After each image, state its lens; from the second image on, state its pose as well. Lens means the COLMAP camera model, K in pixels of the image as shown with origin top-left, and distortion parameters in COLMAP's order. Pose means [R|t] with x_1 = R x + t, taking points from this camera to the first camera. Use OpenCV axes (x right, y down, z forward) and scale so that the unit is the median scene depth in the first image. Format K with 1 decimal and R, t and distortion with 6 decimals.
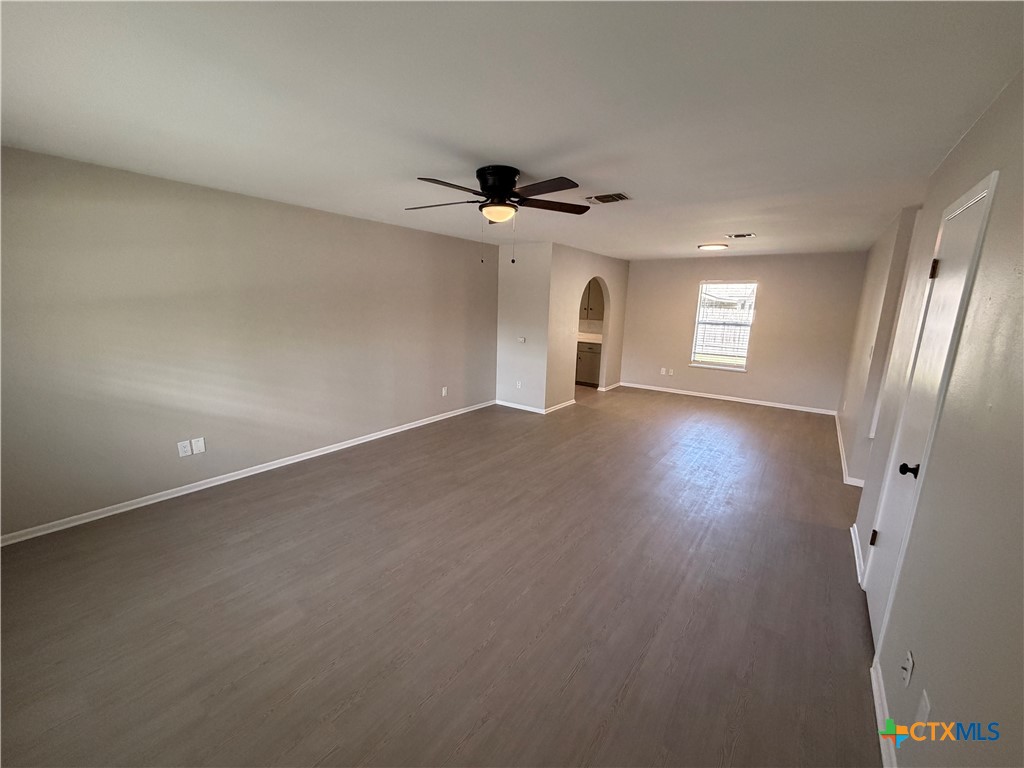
lens RADIAL K [[407.8, 0, 509.3], [0, 407.8, 385.4], [0, 0, 1]] dist [-0.000203, 0.000385]
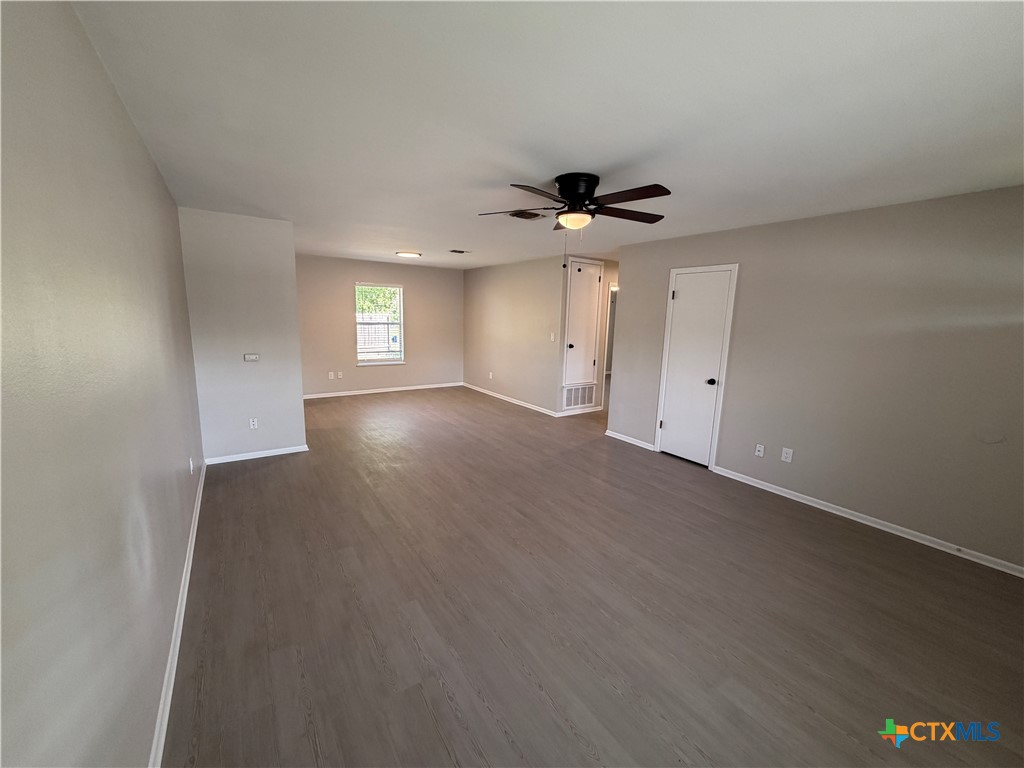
lens RADIAL K [[407.8, 0, 509.3], [0, 407.8, 385.4], [0, 0, 1]] dist [-0.000203, 0.000385]
pose [[0.331933, -0.176819, 0.926583, -0.503601], [0.170270, 0.977371, 0.125514, -0.084402], [-0.927809, 0.116107, 0.354528, 0.397051]]
